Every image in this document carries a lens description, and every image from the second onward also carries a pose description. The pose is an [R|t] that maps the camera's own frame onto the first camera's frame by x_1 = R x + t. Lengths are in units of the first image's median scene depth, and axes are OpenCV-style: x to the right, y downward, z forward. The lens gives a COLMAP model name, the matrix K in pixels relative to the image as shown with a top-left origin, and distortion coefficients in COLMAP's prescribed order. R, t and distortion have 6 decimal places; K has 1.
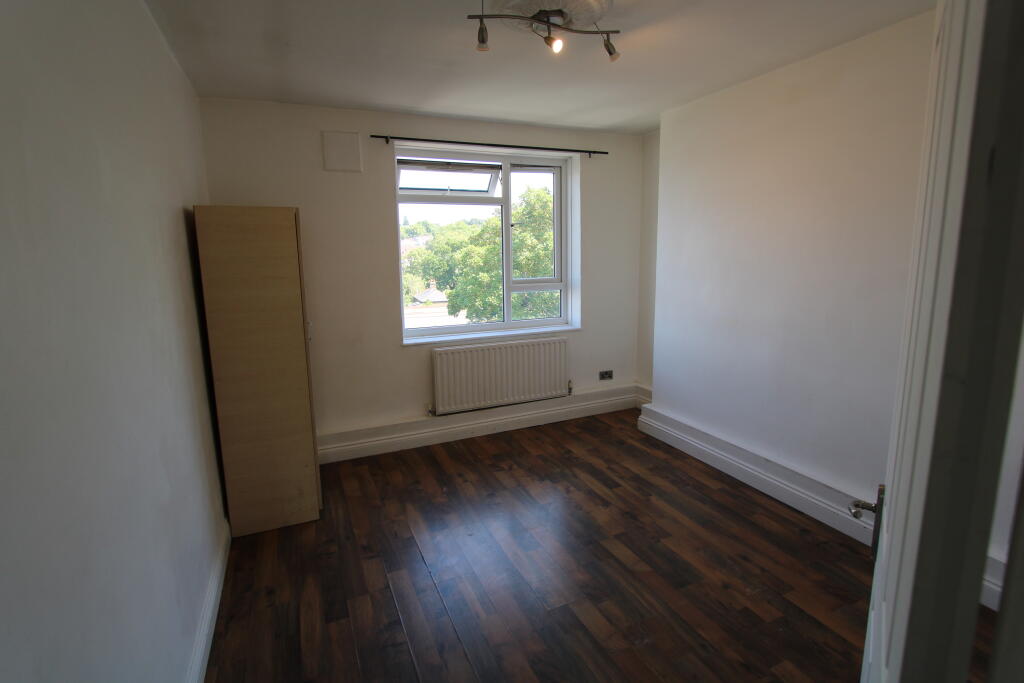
lens RADIAL K [[499.8, 0, 513.8], [0, 499.8, 337.4], [0, 0, 1]] dist [-0.008898, 0.000170]
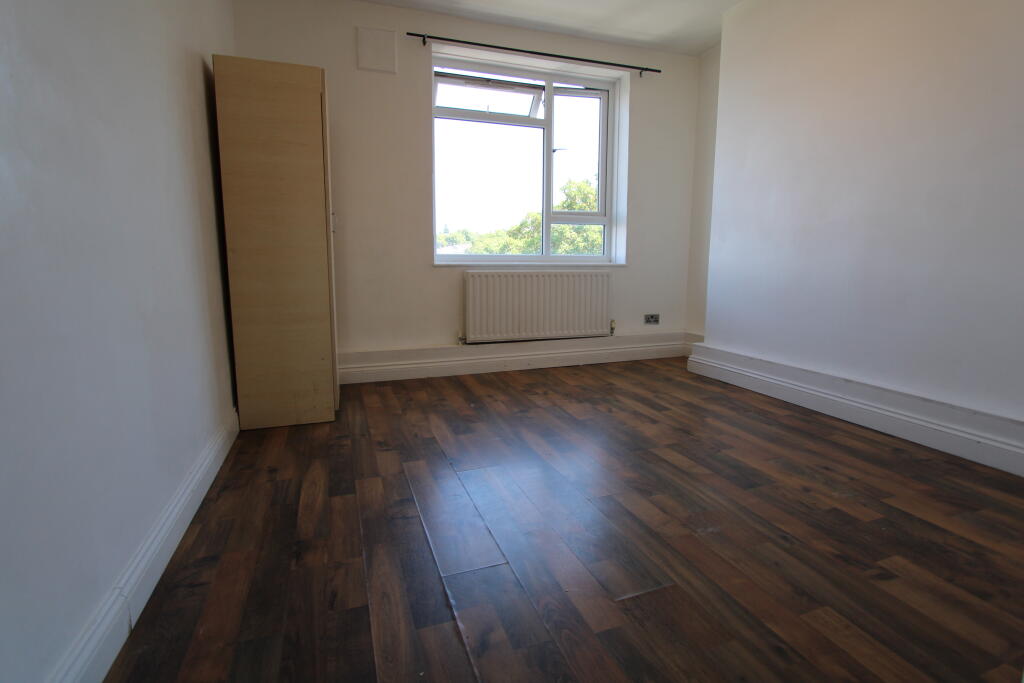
lens RADIAL K [[499.8, 0, 511.3], [0, 499.8, 338.1], [0, 0, 1]] dist [-0.008898, 0.000170]
pose [[0.996643, 0.029561, -0.076351, -0.001998], [-0.031099, 0.999335, -0.019030, 0.181637], [0.075738, 0.021340, 0.996899, 0.091020]]
